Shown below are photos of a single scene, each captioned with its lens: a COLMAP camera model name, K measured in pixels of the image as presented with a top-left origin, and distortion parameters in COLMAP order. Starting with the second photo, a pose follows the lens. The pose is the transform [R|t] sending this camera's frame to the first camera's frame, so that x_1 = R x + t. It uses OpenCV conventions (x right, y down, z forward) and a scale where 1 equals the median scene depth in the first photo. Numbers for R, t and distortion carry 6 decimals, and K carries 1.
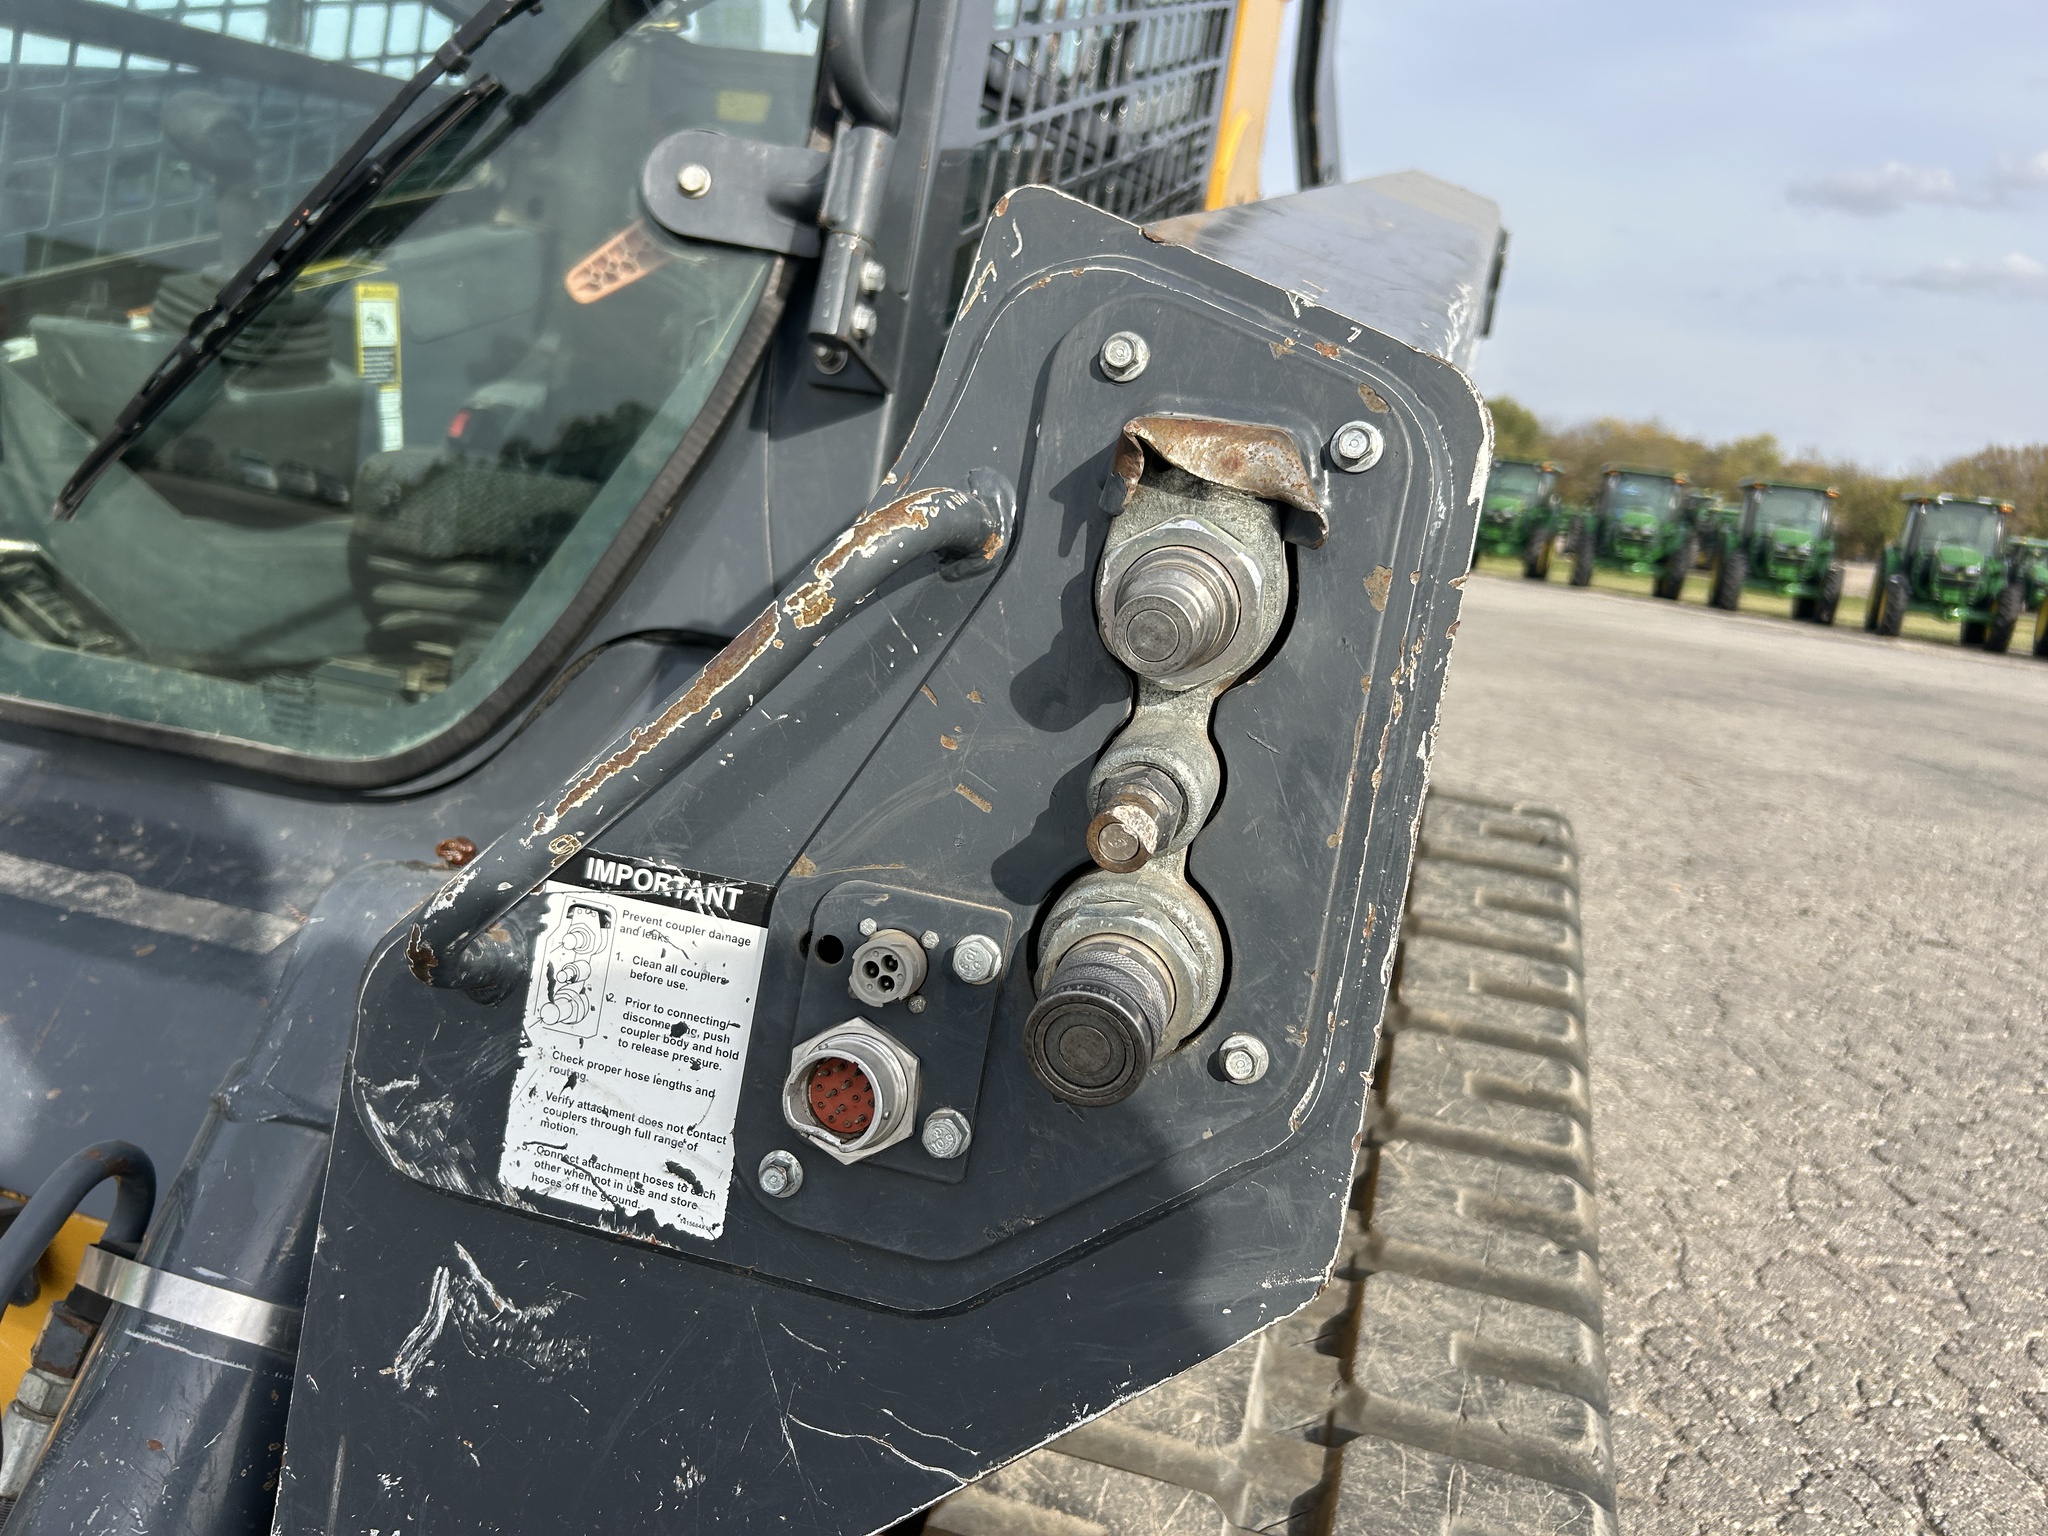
lens RADIAL K [[1557.5, 0, 1033.8], [0, 1557.5, 780.8], [0, 0, 1]] dist [0.051677, -0.054776]
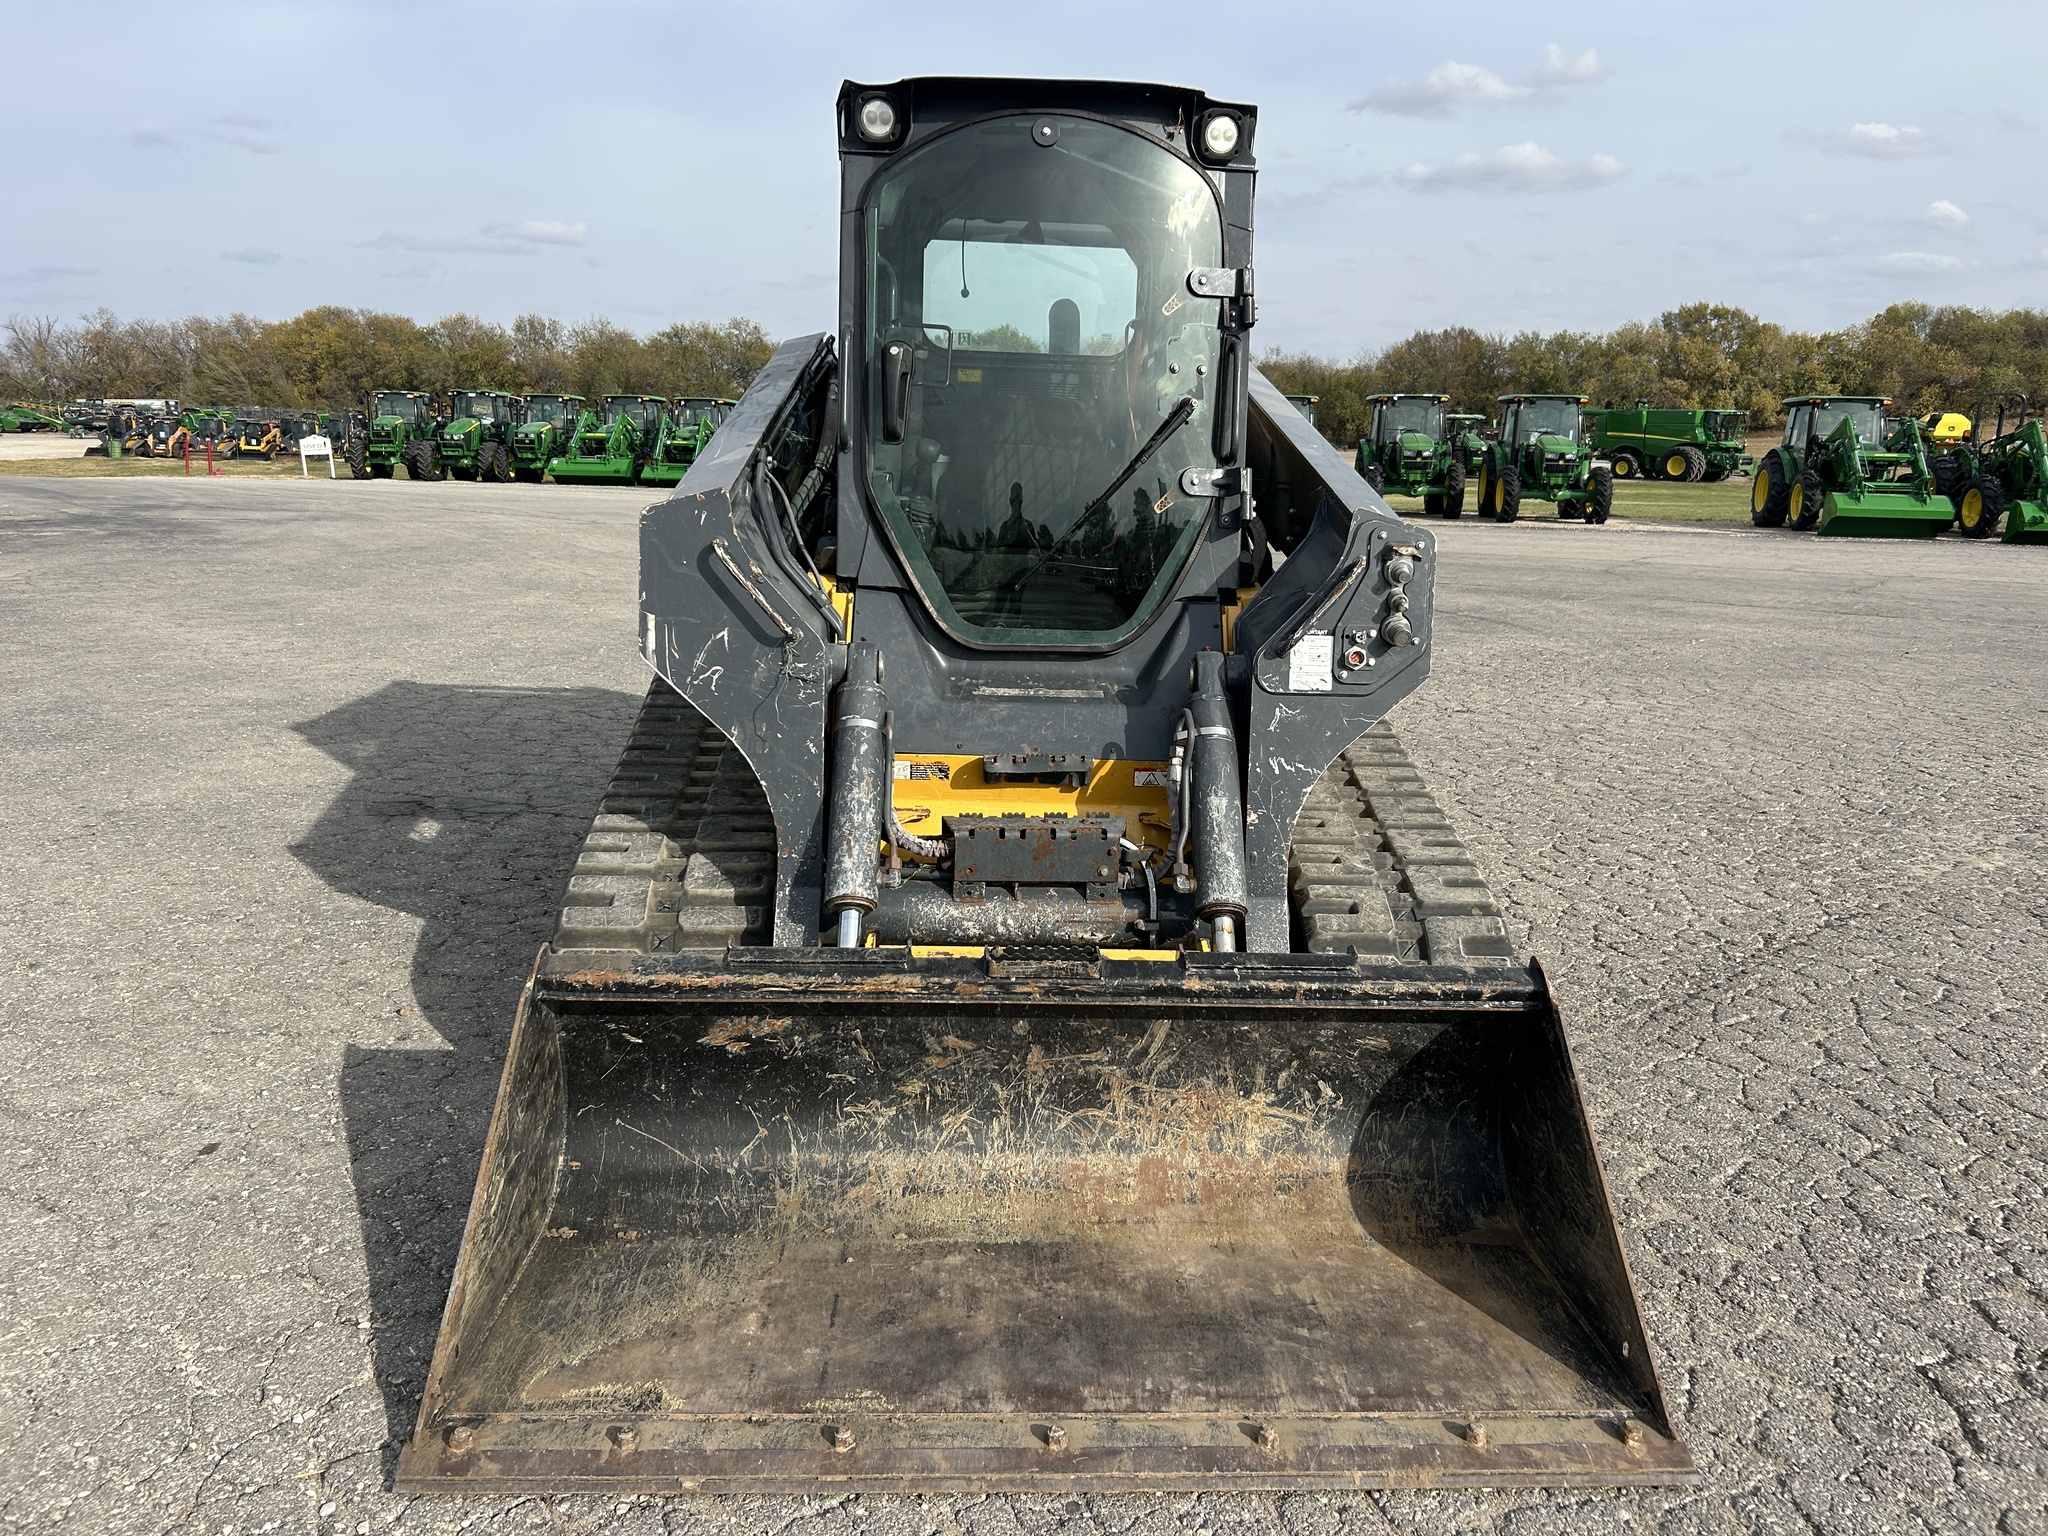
lens RADIAL K [[1557.5, 0, 1036.7], [0, 1557.5, 764.7], [0, 0, 1]] dist [0.051677, -0.054776]
pose [[0.949382, -0.162258, 0.268972, -0.067083], [0.155413, 0.986745, 0.046701, 0.002868], [-0.272985, -0.002535, 0.962015, -0.101436]]
